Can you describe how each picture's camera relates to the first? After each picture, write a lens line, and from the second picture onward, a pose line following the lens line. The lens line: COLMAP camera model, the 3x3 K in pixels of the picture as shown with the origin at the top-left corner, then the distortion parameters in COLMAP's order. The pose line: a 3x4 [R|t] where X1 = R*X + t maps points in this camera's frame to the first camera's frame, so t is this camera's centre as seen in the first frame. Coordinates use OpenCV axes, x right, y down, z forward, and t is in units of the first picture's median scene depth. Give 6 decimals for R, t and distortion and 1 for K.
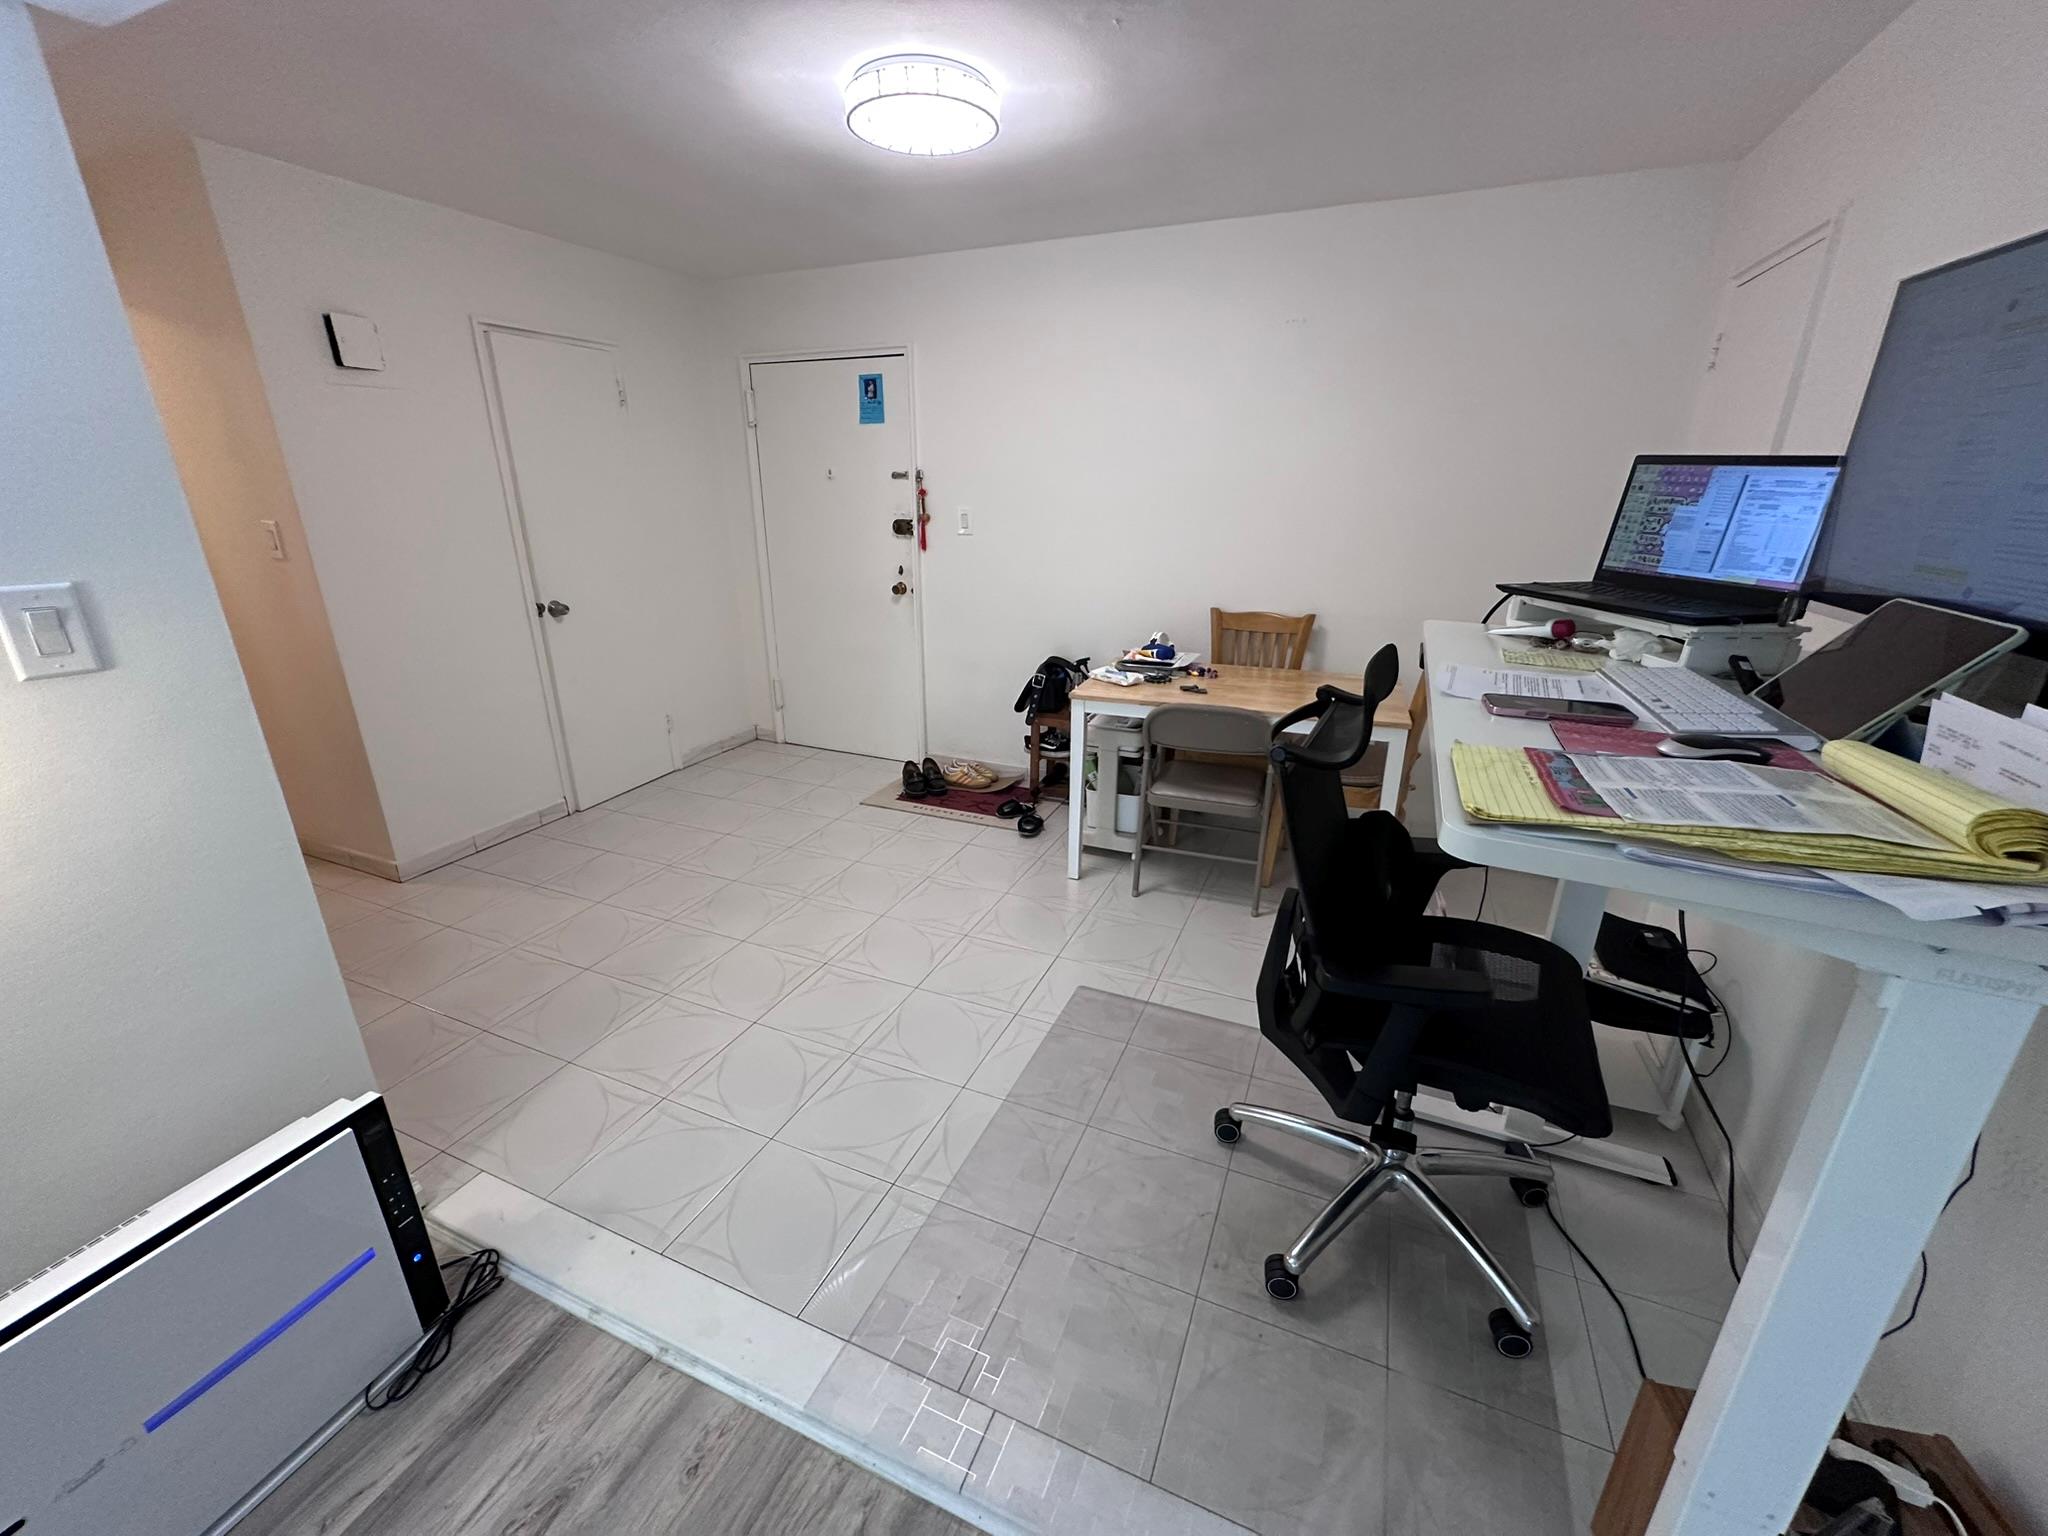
lens RADIAL K [[822.8, 0, 1036.7], [0, 822.8, 768.7], [0, 0, 1]] dist [-0.003734, 0.001362]
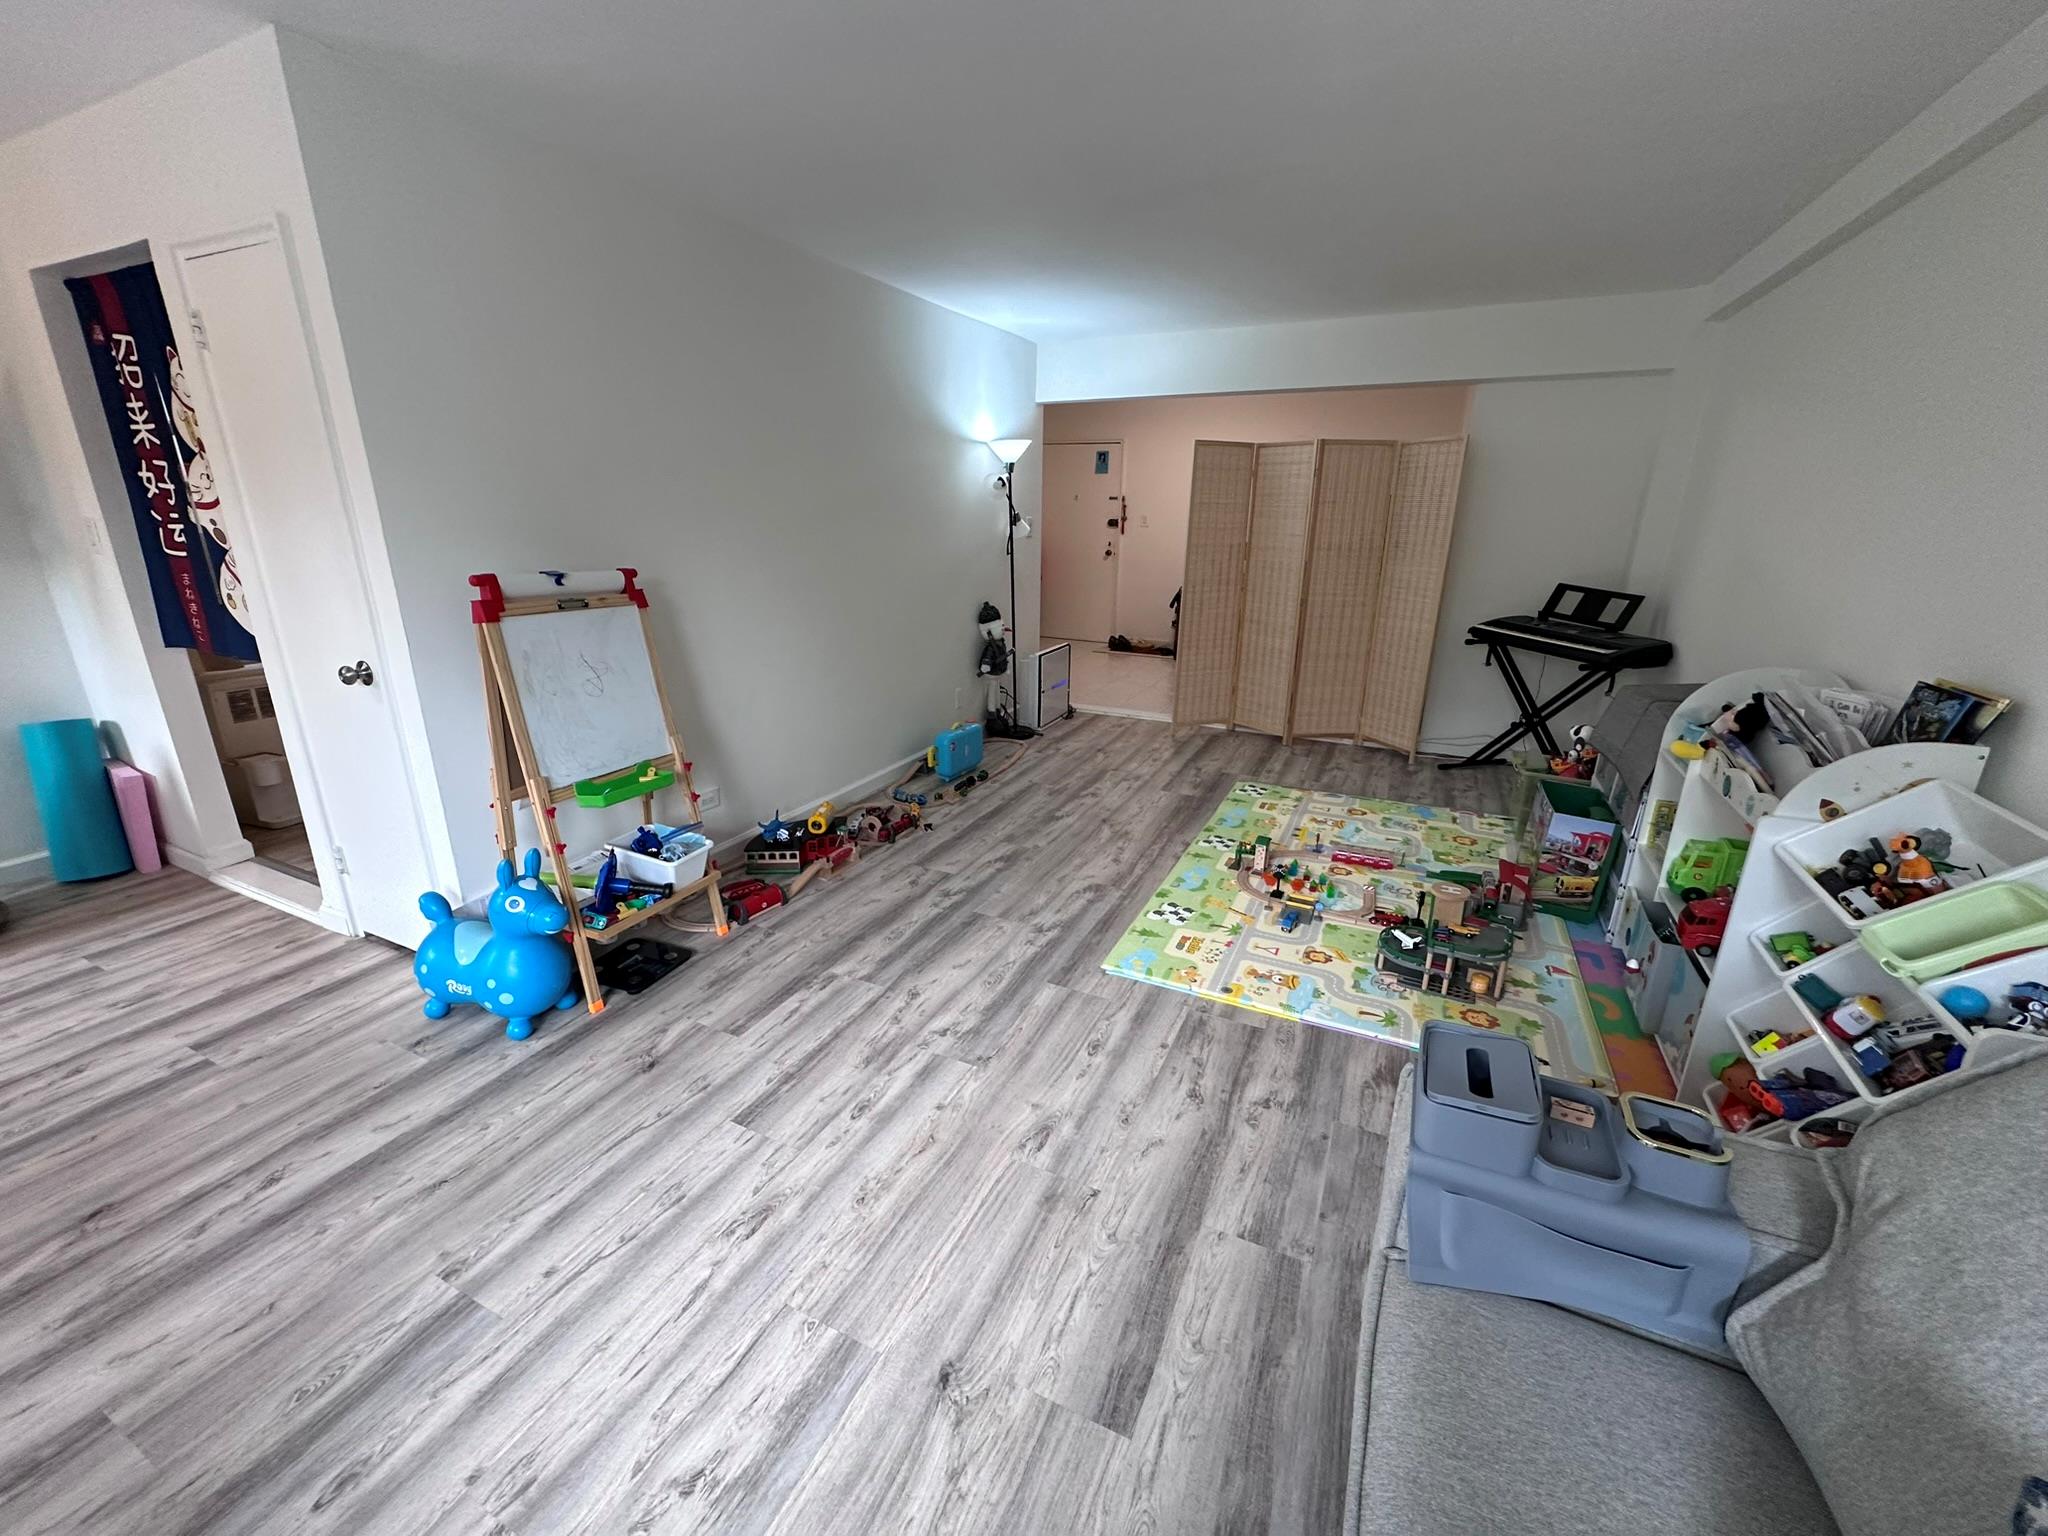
lens RADIAL K [[822.8, 0, 1017.9], [0, 822.8, 768.5], [0, 0, 1]] dist [-0.003734, 0.001362]
pose [[0.998980, 0.027712, -0.035653, -0.319211], [-0.028723, 0.999190, -0.028171, 0.406848], [0.034844, 0.029167, 0.998967, -1.107865]]
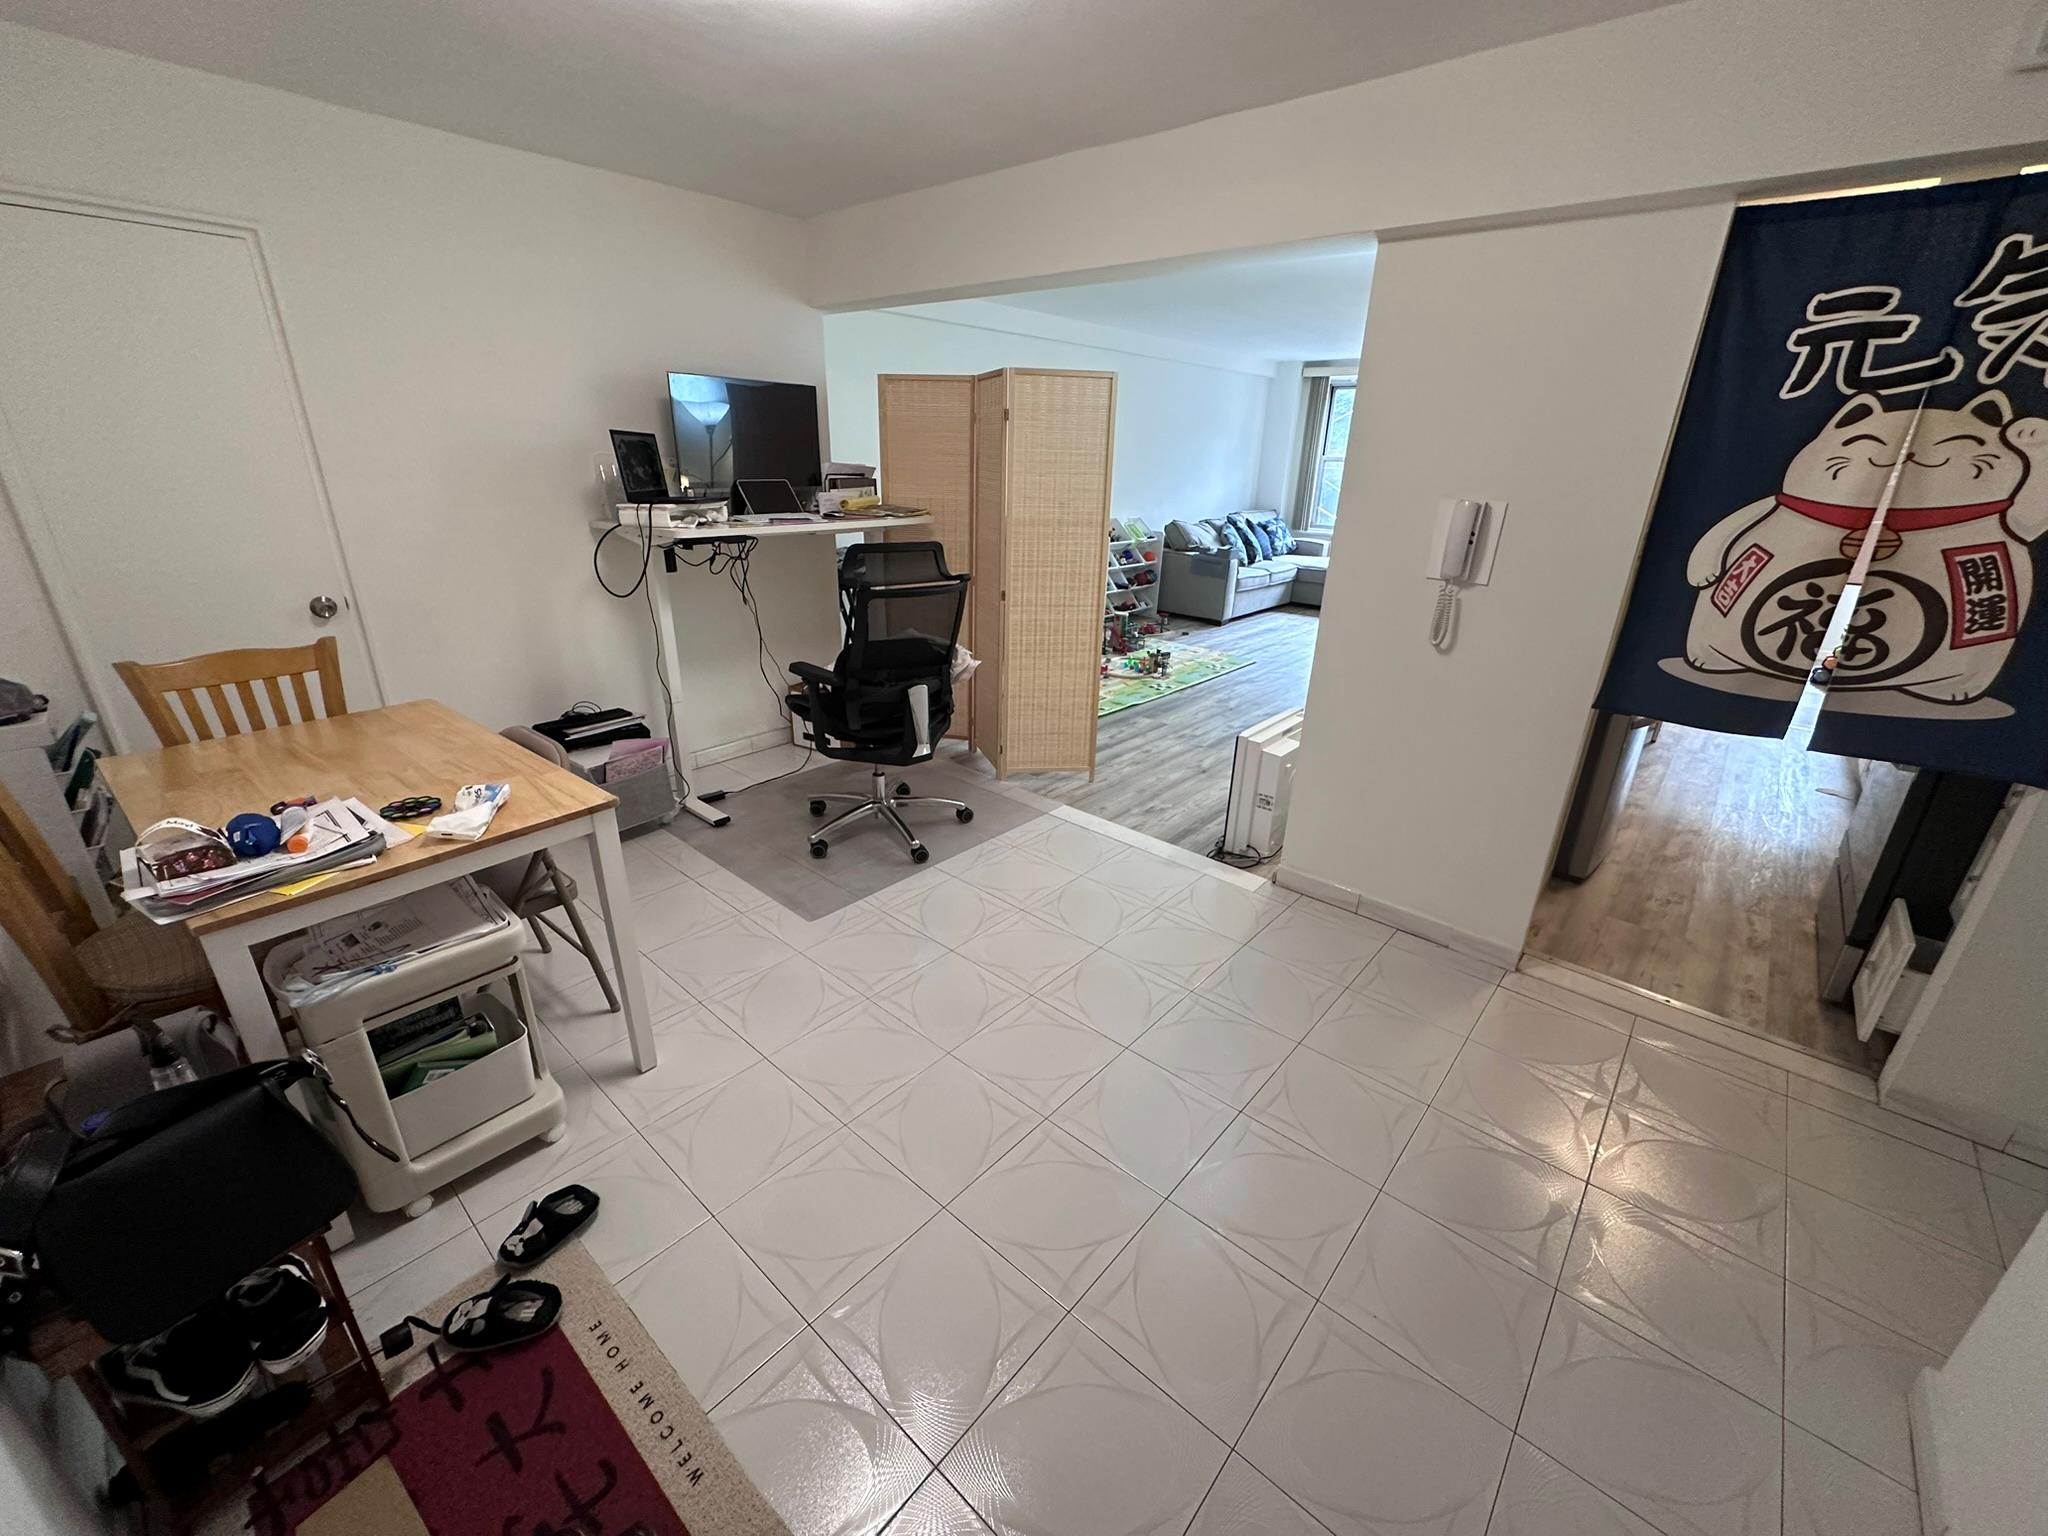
lens RADIAL K [[822.8, 0, 1021.9], [0, 822.8, 767.3], [0, 0, 1]] dist [-0.003734, 0.001362]
pose [[-0.949634, -0.131007, 0.284663, -0.317385], [0.084803, 0.767077, 0.635925, -0.352086], [-0.301669, 0.628036, -0.717333, 0.988346]]
